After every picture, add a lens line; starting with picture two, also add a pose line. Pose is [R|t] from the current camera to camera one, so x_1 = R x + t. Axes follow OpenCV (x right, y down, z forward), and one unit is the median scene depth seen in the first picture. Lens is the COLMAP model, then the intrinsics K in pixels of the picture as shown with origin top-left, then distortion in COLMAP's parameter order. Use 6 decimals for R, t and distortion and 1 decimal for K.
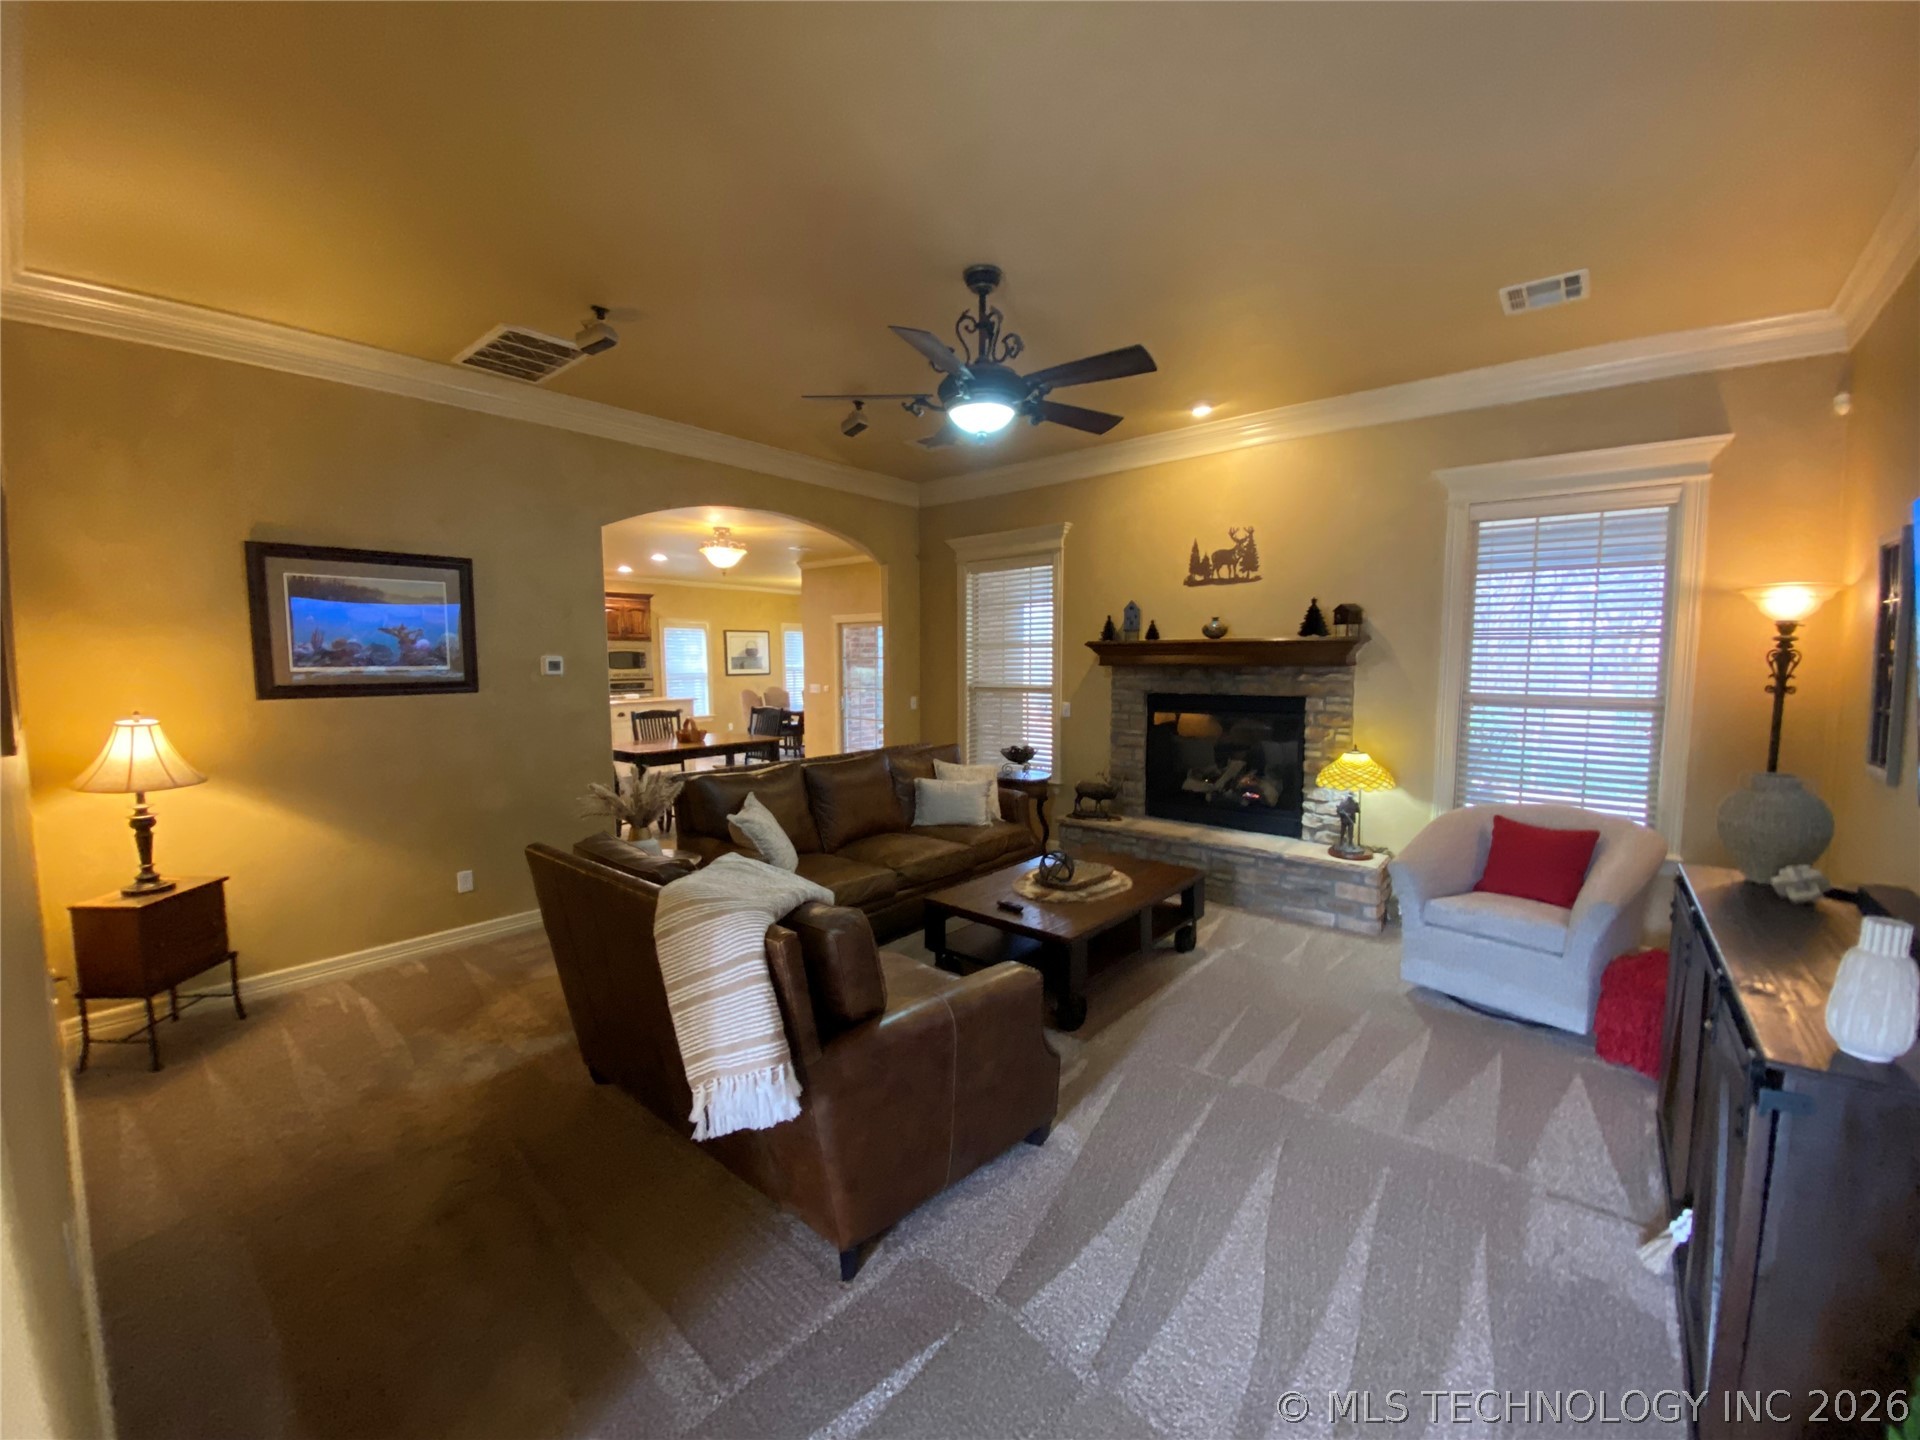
lens RADIAL K [[780.2, 0, 955.5], [0, 780.2, 733.9], [0, 0, 1]] dist [0.000022, -0.000133]
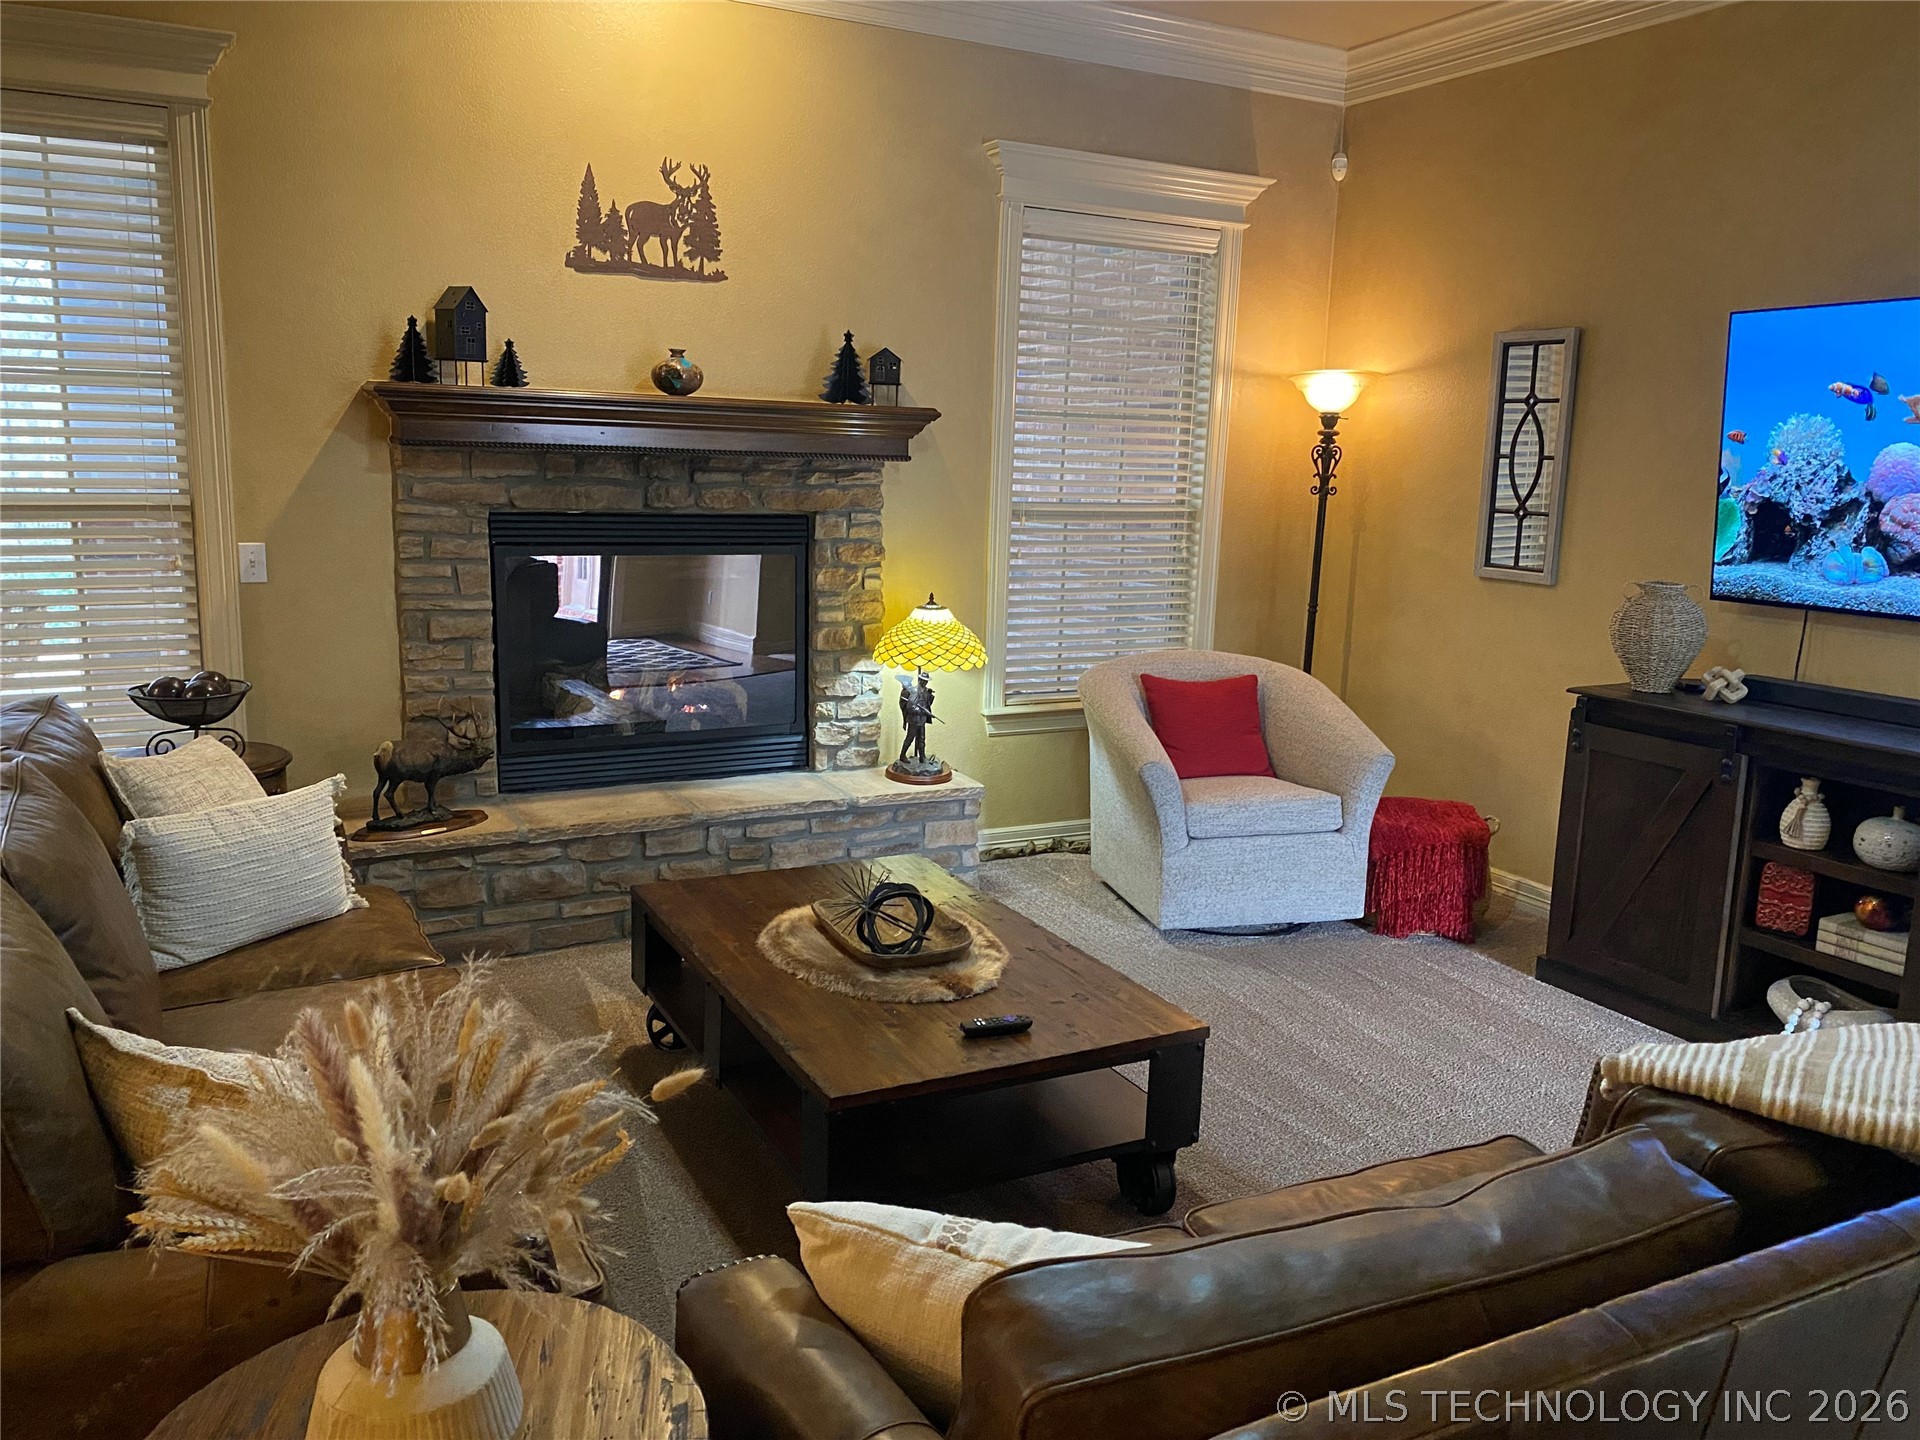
lens RADIAL K [[1468.9, 0, 960.0], [0, 1468.9, 720.0], [0, 0, 1]] dist [0.096767, -0.000972]
pose [[0.373636, -0.159353, 0.913785, -0.480415], [0.062188, 0.987220, 0.146731, -0.049266], [-0.925489, 0.002002, 0.378770, 0.504245]]
